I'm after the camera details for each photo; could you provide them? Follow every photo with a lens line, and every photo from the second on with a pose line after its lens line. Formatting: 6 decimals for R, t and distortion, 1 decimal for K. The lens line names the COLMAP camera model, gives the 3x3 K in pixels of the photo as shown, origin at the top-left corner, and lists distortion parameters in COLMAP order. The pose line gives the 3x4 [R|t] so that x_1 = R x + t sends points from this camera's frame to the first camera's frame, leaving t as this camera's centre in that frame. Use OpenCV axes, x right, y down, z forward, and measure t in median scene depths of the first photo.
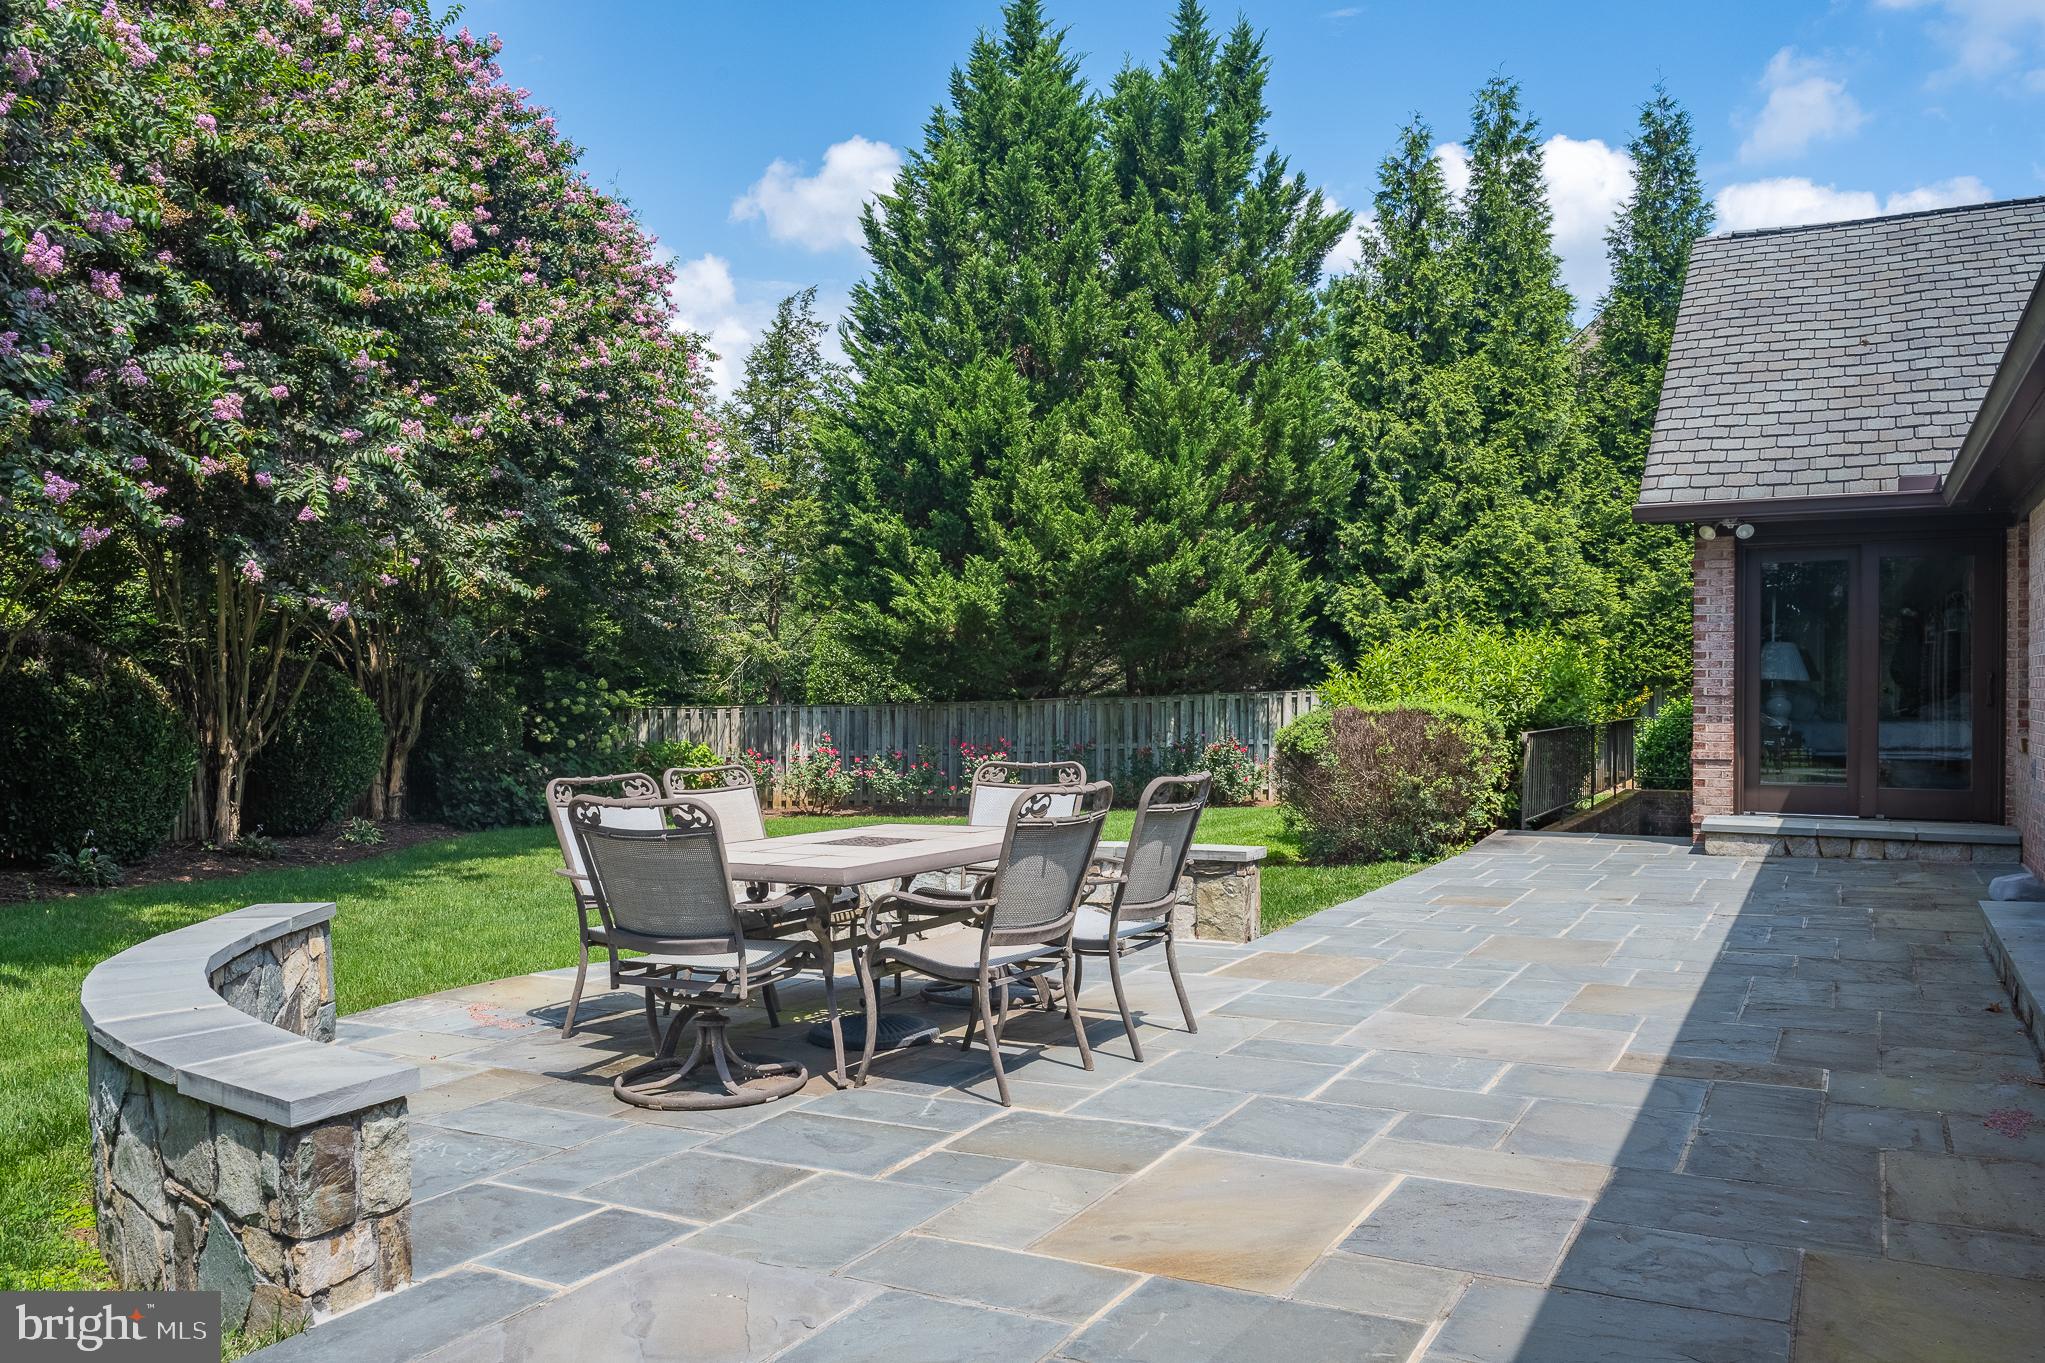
lens RADIAL K [[1582.4, 0, 1026.7], [0, 1582.4, 691.8], [0, 0, 1]] dist [-0.000607, 0.000076]
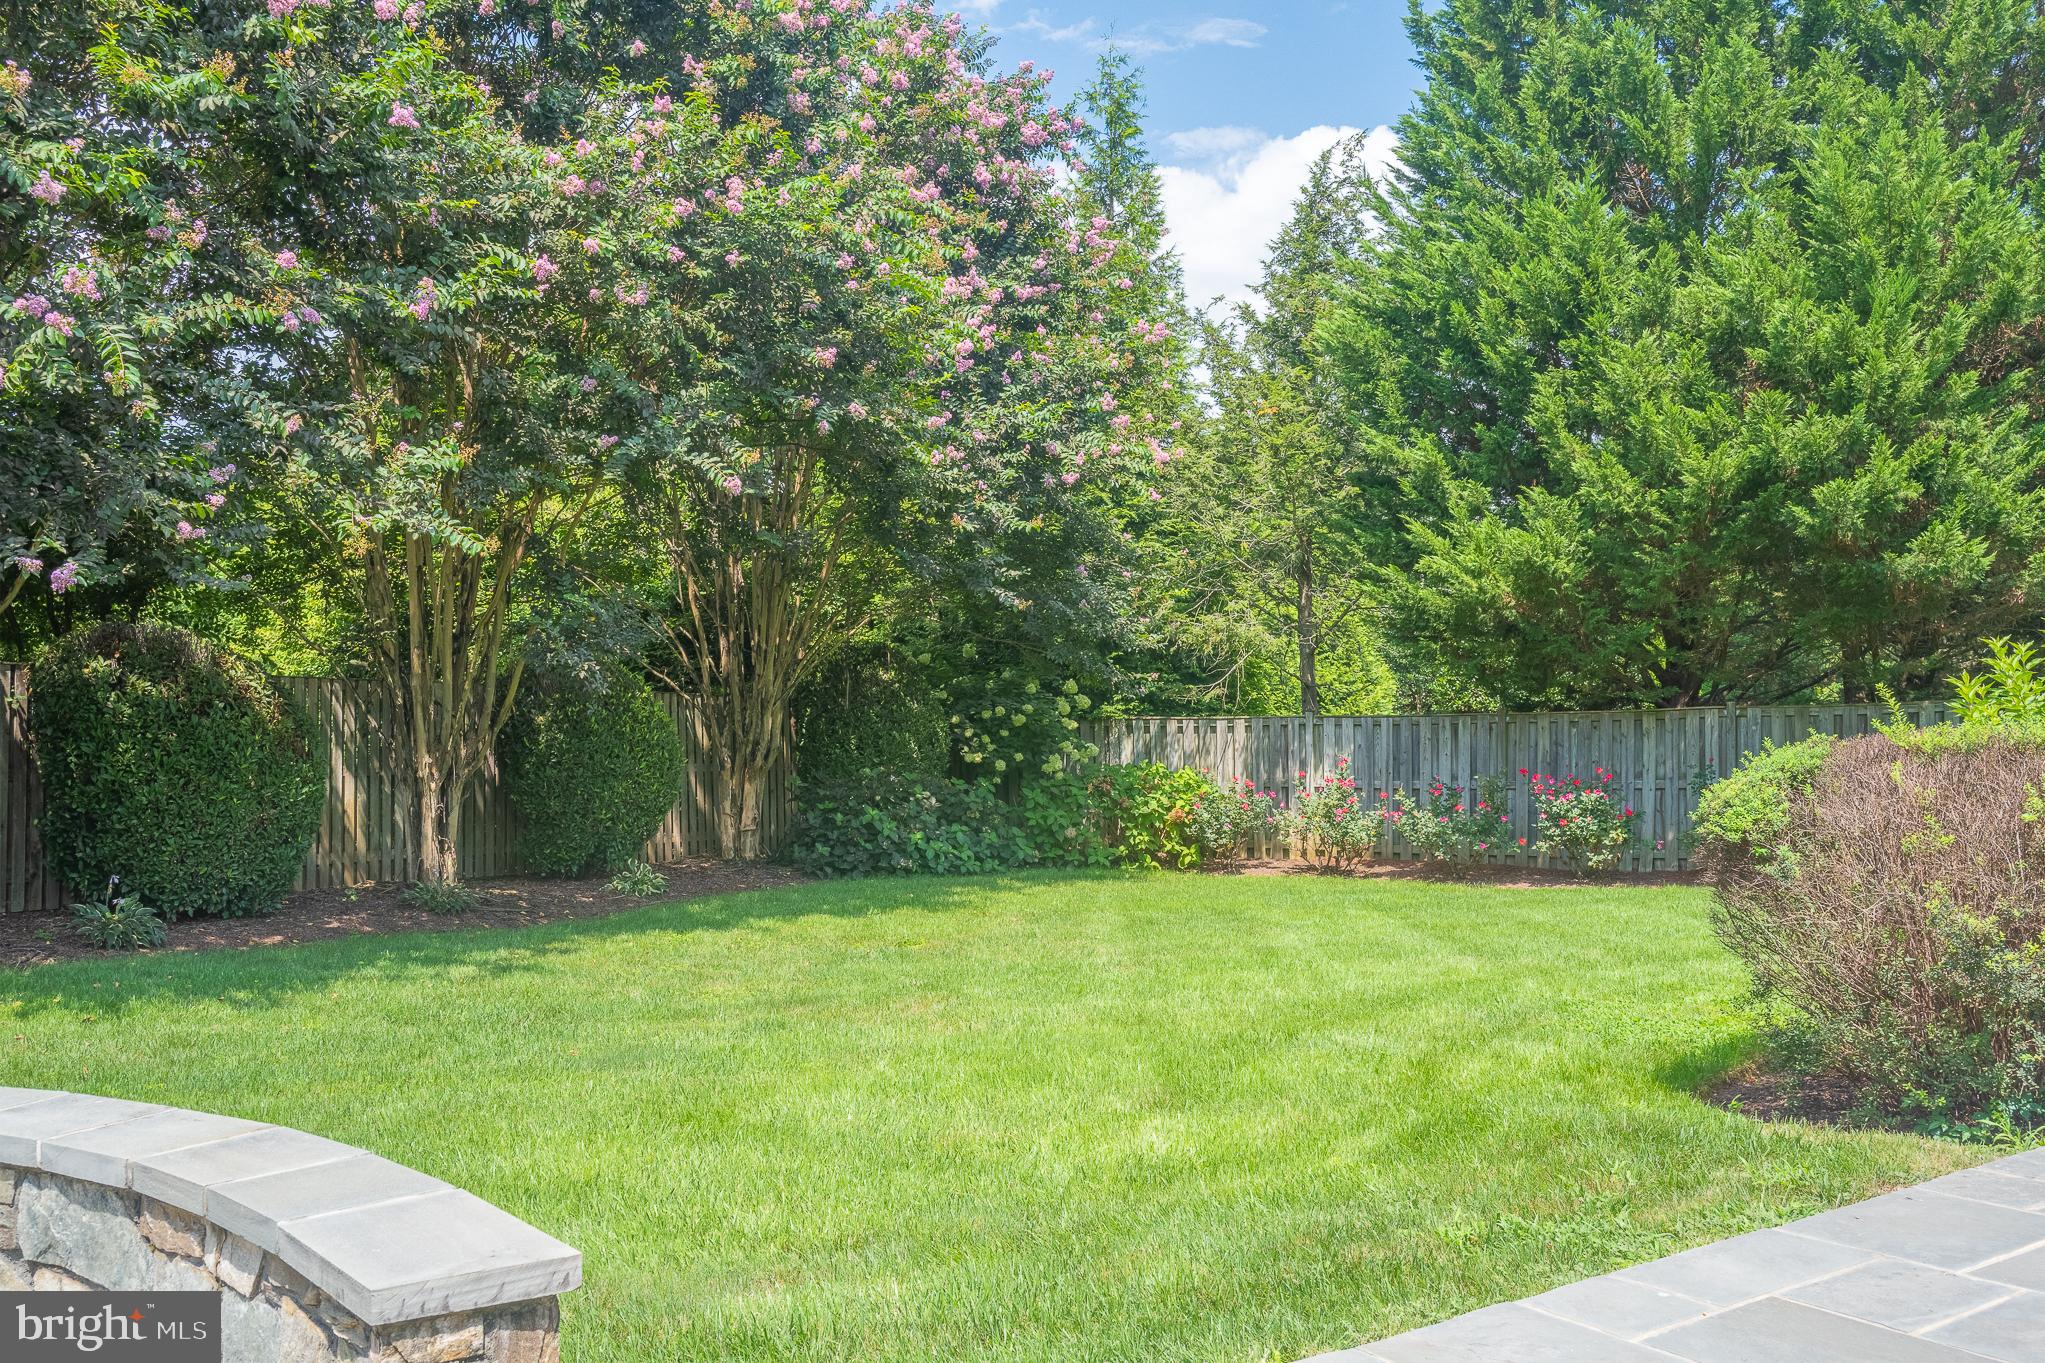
lens RADIAL K [[1777.9, 0, 1025.8], [0, 1777.9, 672.2], [0, 0, 1]] dist [0.001870, -0.000373]
pose [[0.879986, -0.007448, -0.474942, 0.128580], [0.001014, 0.999904, -0.013801, -0.000221], [0.474999, 0.011663, 0.879909, 0.254777]]
